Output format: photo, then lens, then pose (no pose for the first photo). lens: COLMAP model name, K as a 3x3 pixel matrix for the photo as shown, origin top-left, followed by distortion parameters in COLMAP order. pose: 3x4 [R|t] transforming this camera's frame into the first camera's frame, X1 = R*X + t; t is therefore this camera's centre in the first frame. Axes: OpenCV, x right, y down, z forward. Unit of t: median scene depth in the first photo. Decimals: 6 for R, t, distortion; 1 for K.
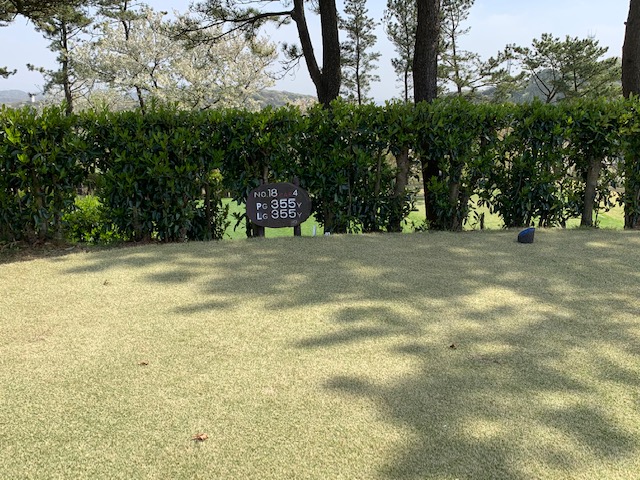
lens RADIAL K [[611.7, 0, 320.0], [0, 611.7, 240.0], [0, 0, 1]] dist [0.131875, -0.329391]
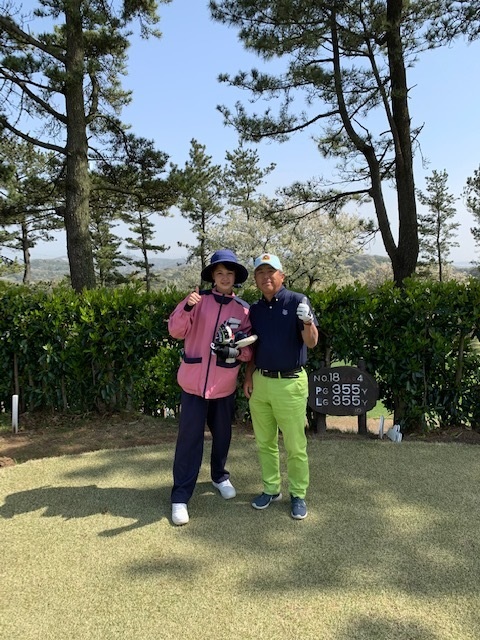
lens RADIAL K [[496.5, 0, 240.0], [0, 496.5, 320.0], [0, 0, 1]] dist [0.003093, -0.003958]
pose [[0.949789, 0.019241, -0.312300, 0.009533], [-0.053791, 0.993288, -0.102396, -0.040363], [0.308234, 0.114054, 0.944449, 0.127734]]
